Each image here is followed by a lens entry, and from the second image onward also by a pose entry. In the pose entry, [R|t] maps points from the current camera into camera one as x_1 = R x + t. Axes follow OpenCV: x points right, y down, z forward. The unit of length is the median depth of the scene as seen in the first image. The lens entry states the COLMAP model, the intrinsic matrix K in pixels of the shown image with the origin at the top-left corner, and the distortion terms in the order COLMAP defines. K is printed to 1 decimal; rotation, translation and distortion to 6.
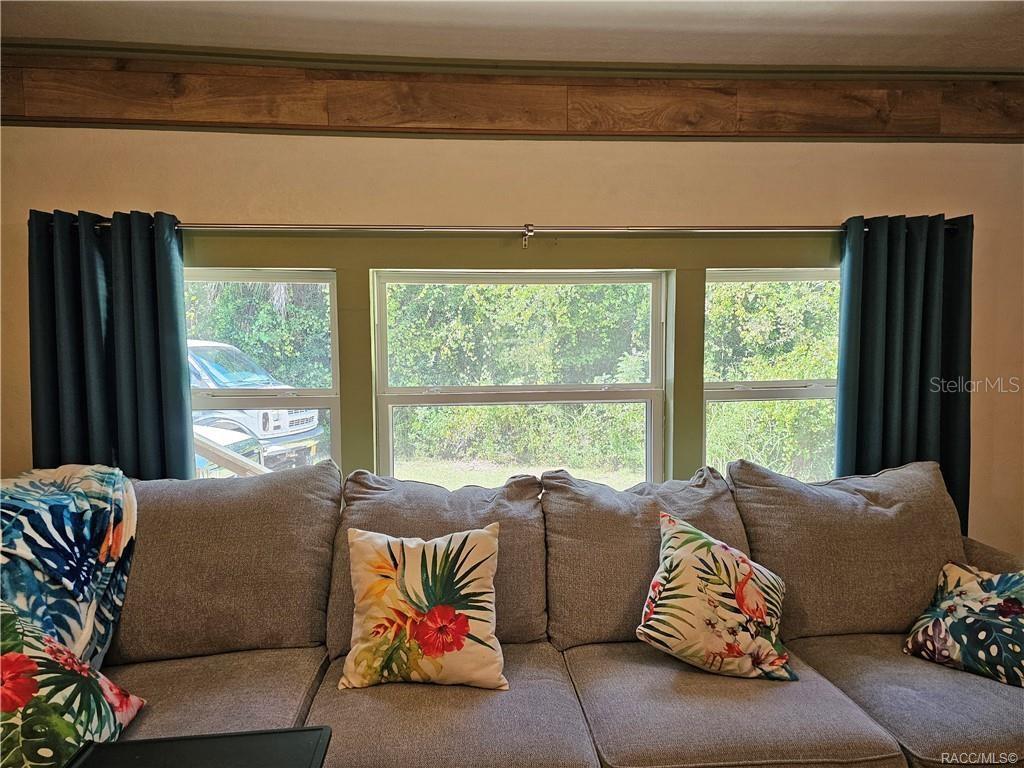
lens RADIAL K [[685.7, 0, 512.0], [0, 685.7, 384.0], [0, 0, 1]] dist [0.028593, -0.001620]
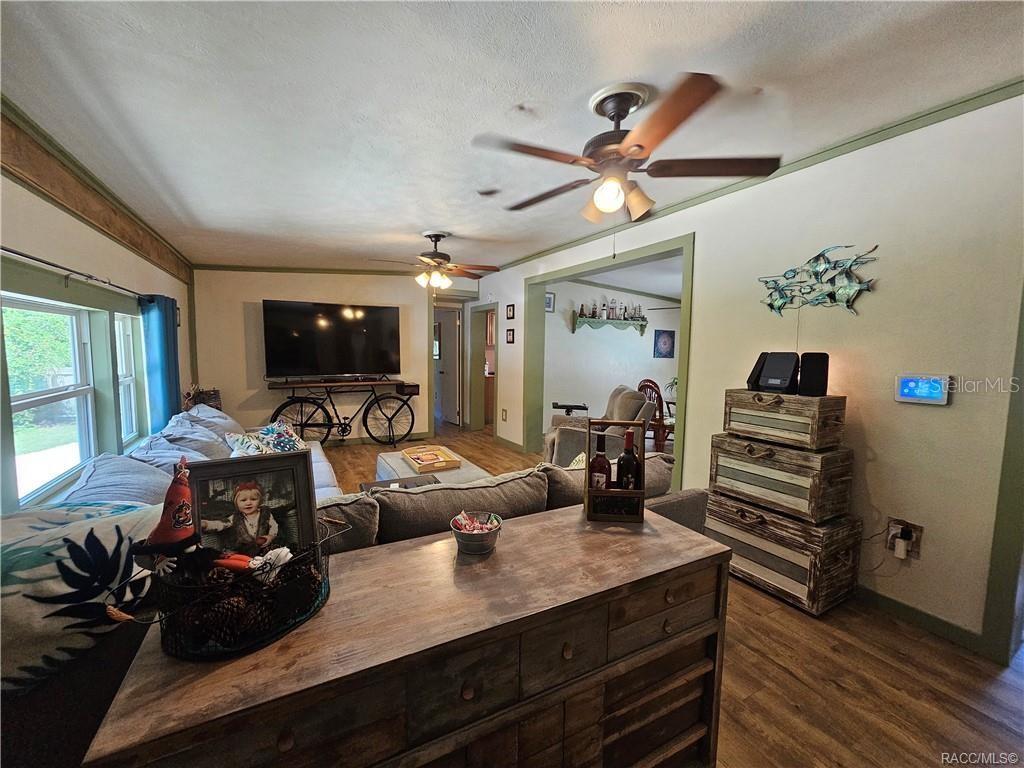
lens RADIAL K [[421.1, 0, 509.1], [0, 421.1, 387.8], [0, 0, 1]] dist [-0.000068, -0.000547]
pose [[-0.385898, -0.084272, 0.918684, -1.155989], [0.051287, 0.992319, 0.112570, -0.053968], [-0.921115, 0.090557, -0.378612, 0.555739]]
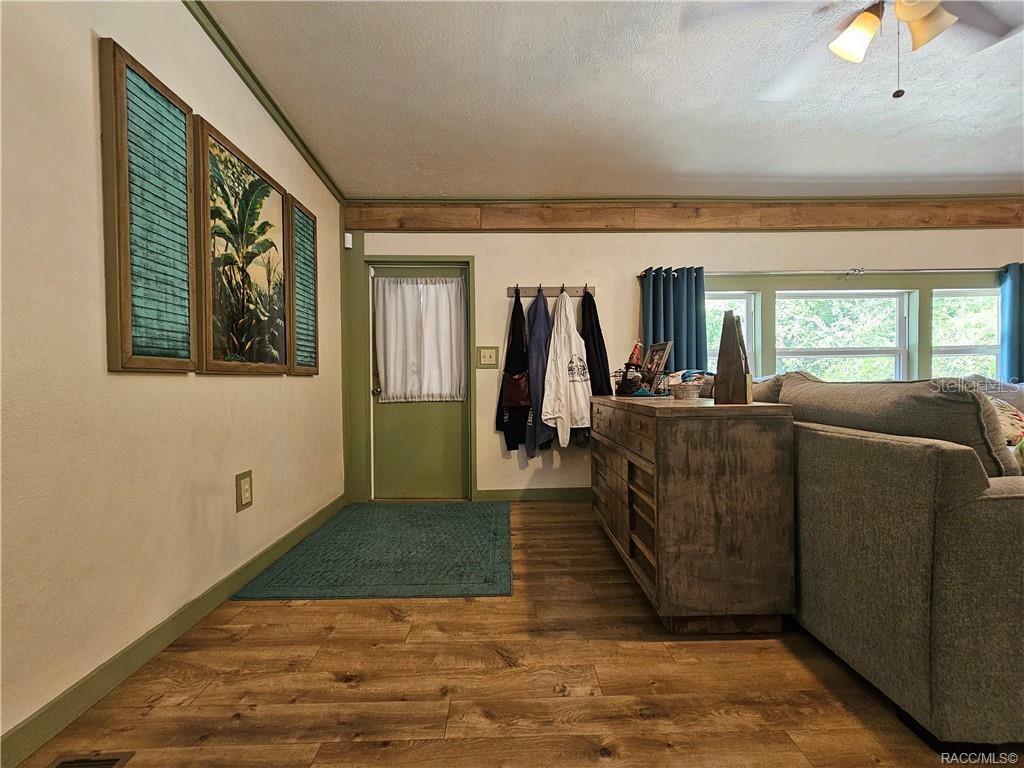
lens RADIAL K [[480.0, 0, 510.3], [0, 480.0, 389.9], [0, 0, 1]] dist [-0.000508, 0.000534]
pose [[0.996700, -0.003097, -0.081114, -0.956231], [-0.000682, 0.998917, -0.046514, 0.222729], [0.081170, 0.046416, 0.995619, -0.588040]]
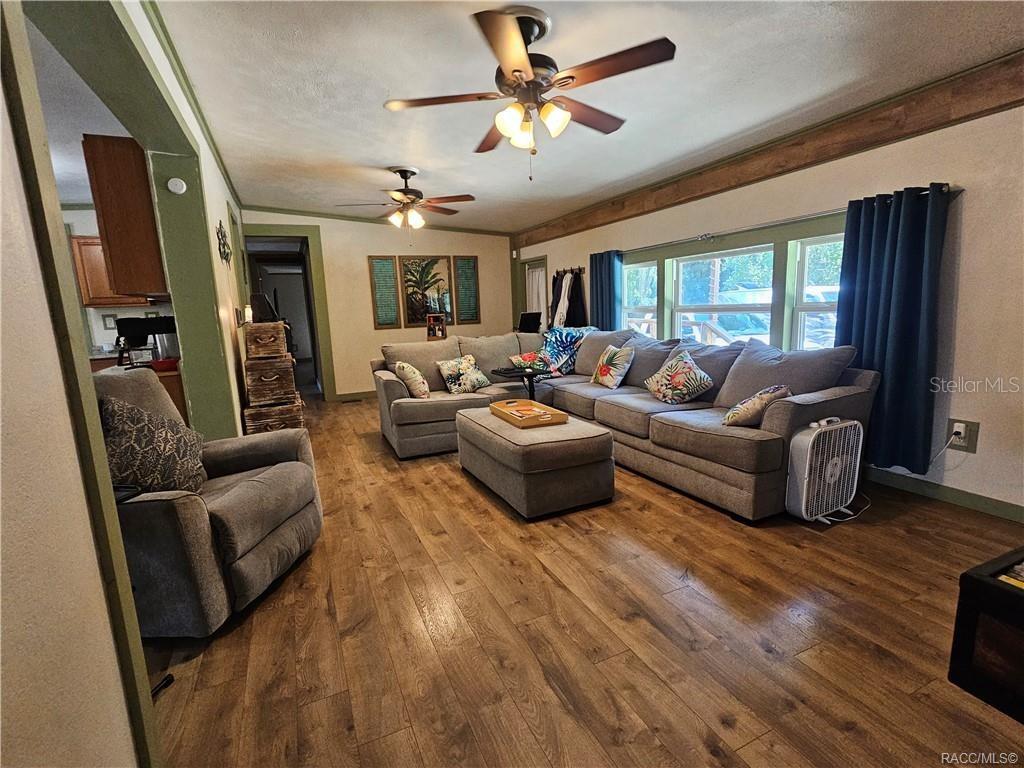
lens RADIAL K [[480.0, 0, 510.3], [0, 480.0, 389.9], [0, 0, 1]] dist [-0.000508, 0.000534]
pose [[0.325080, 0.158919, -0.932238, 1.459489], [-0.025578, 0.986896, 0.159317, 0.051293], [0.945341, -0.027946, 0.324885, -0.192877]]
